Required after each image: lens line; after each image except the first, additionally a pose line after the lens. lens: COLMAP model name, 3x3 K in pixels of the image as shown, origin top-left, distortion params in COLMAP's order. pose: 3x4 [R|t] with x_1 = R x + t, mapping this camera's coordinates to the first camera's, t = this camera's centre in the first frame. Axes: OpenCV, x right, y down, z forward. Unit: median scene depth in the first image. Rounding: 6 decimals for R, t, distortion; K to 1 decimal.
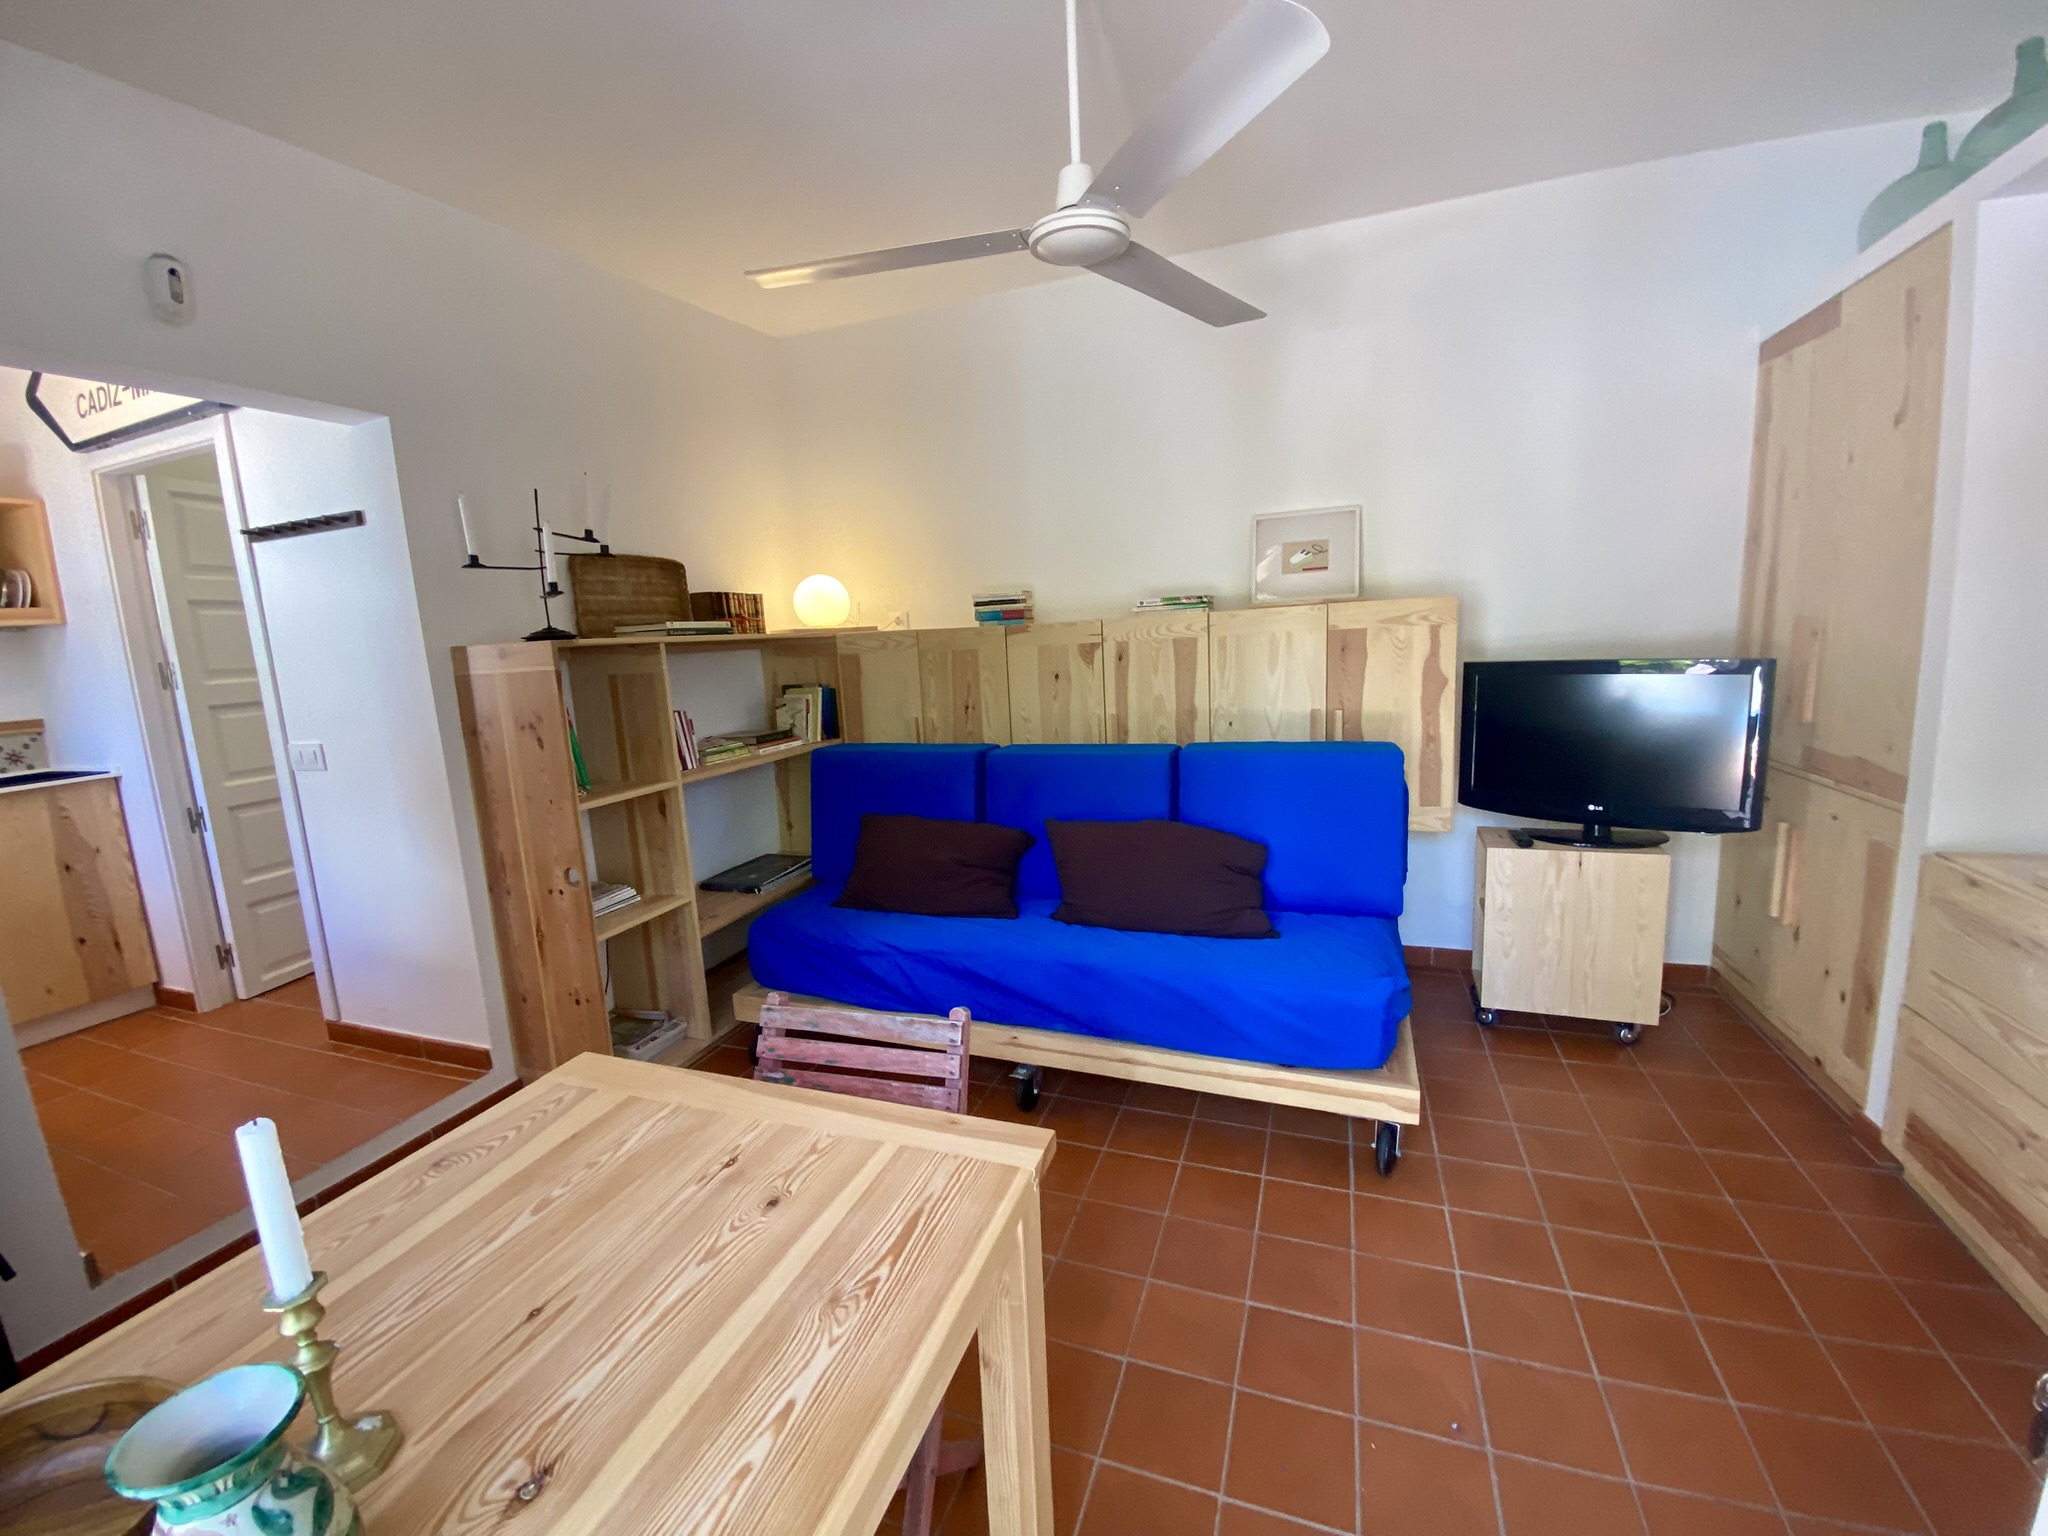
lens RADIAL K [[830.1, 0, 1011.9], [0, 830.1, 769.3], [0, 0, 1]] dist [-0.000589, -0.011602]
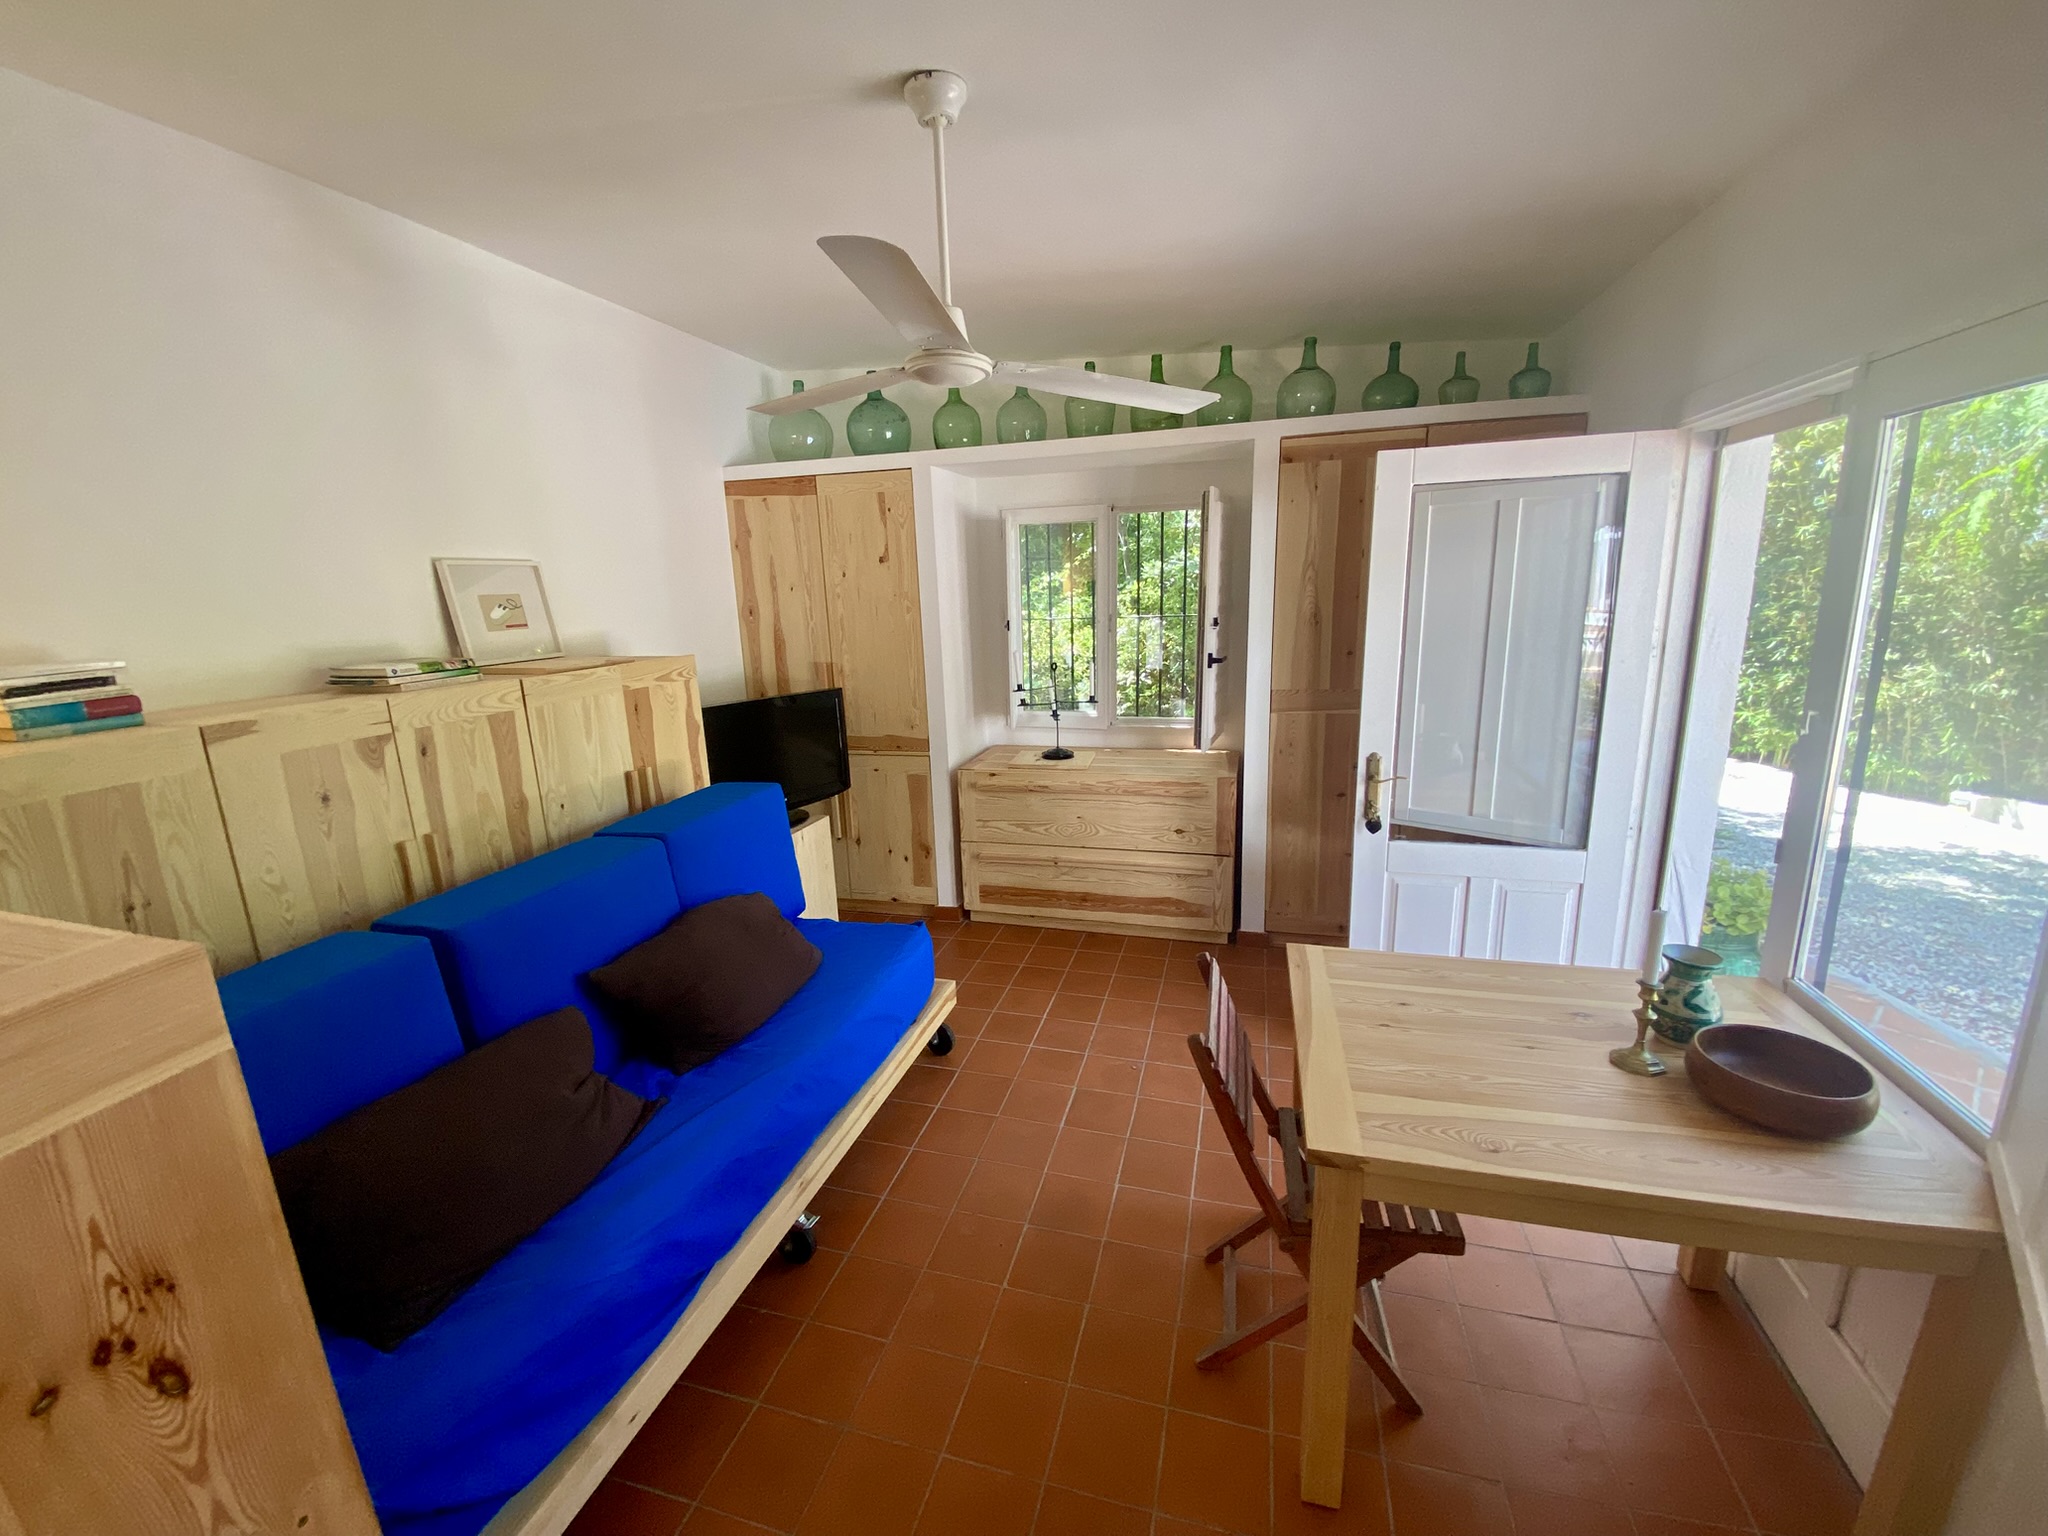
lens RADIAL K [[830.1, 0, 1015.3], [0, 830.1, 770.6], [0, 0, 1]] dist [-0.000589, -0.011602]
pose [[-0.097496, -0.159021, 0.982449, -0.617759], [0.195603, 0.964837, 0.175581, -0.148624], [-0.975825, 0.209288, -0.062963, 0.587889]]
